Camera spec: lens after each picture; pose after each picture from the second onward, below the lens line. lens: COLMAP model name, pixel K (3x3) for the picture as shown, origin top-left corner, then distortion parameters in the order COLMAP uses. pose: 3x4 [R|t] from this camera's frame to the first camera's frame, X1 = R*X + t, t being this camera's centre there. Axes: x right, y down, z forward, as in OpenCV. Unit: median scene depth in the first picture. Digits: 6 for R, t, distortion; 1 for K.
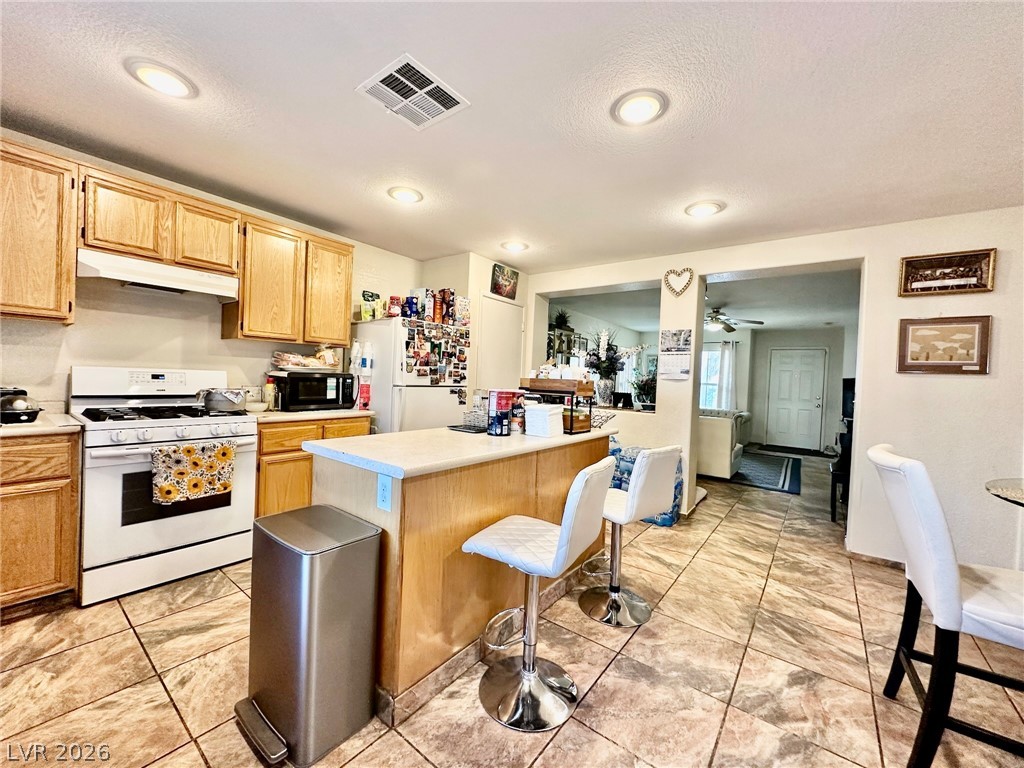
lens RADIAL K [[409.1, 0, 509.5], [0, 409.1, 385.2], [0, 0, 1]] dist [-0.002472, 0.000903]
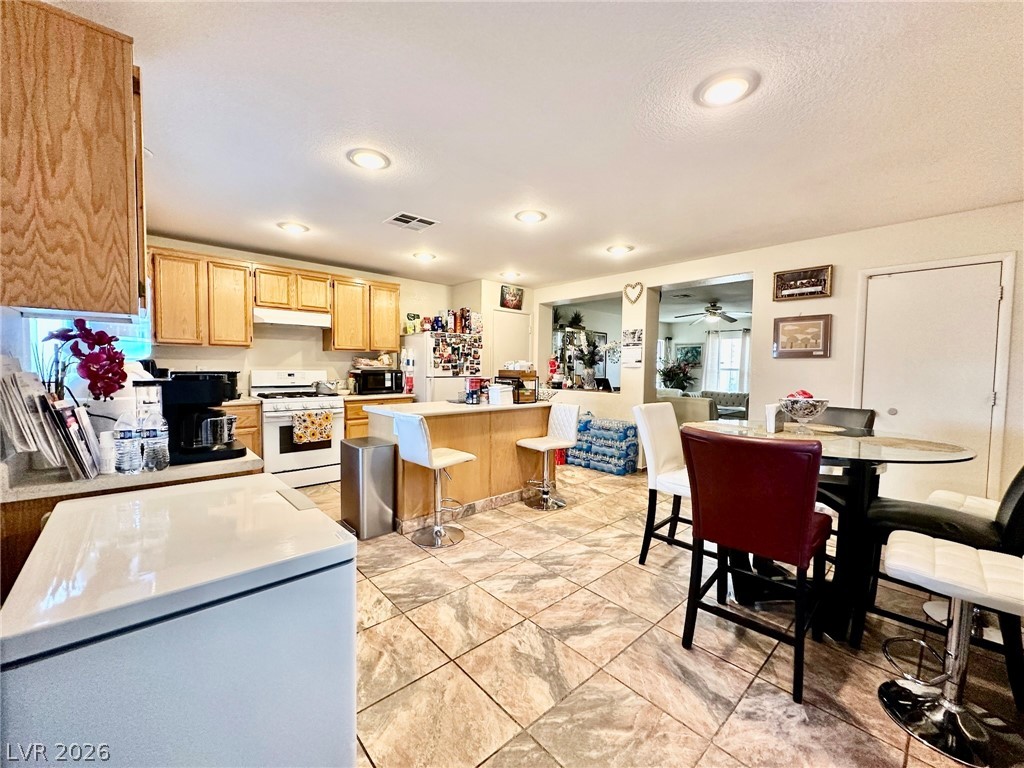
lens RADIAL K [[409.1, 0, 508.8], [0, 409.1, 386.7], [0, 0, 1]] dist [-0.002472, 0.000903]
pose [[0.982558, -0.020596, -0.184813, 0.342931], [0.025115, 0.999439, 0.022142, 0.012652], [0.184254, -0.026397, 0.982524, -0.499683]]
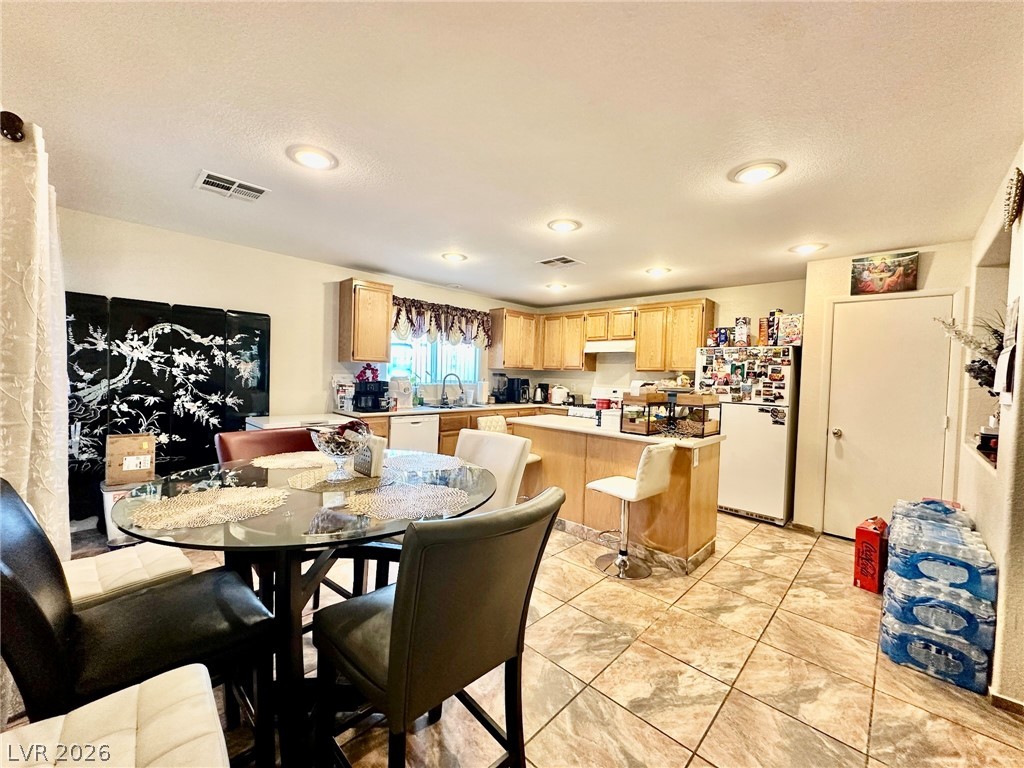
lens RADIAL K [[409.1, 0, 511.2], [0, 409.1, 384.2], [0, 0, 1]] dist [-0.002472, 0.000903]
pose [[-0.108664, -0.021526, -0.993845, 1.265714], [-0.057855, 0.998208, -0.015295, 0.003950], [0.992394, 0.055837, -0.109714, 0.641835]]
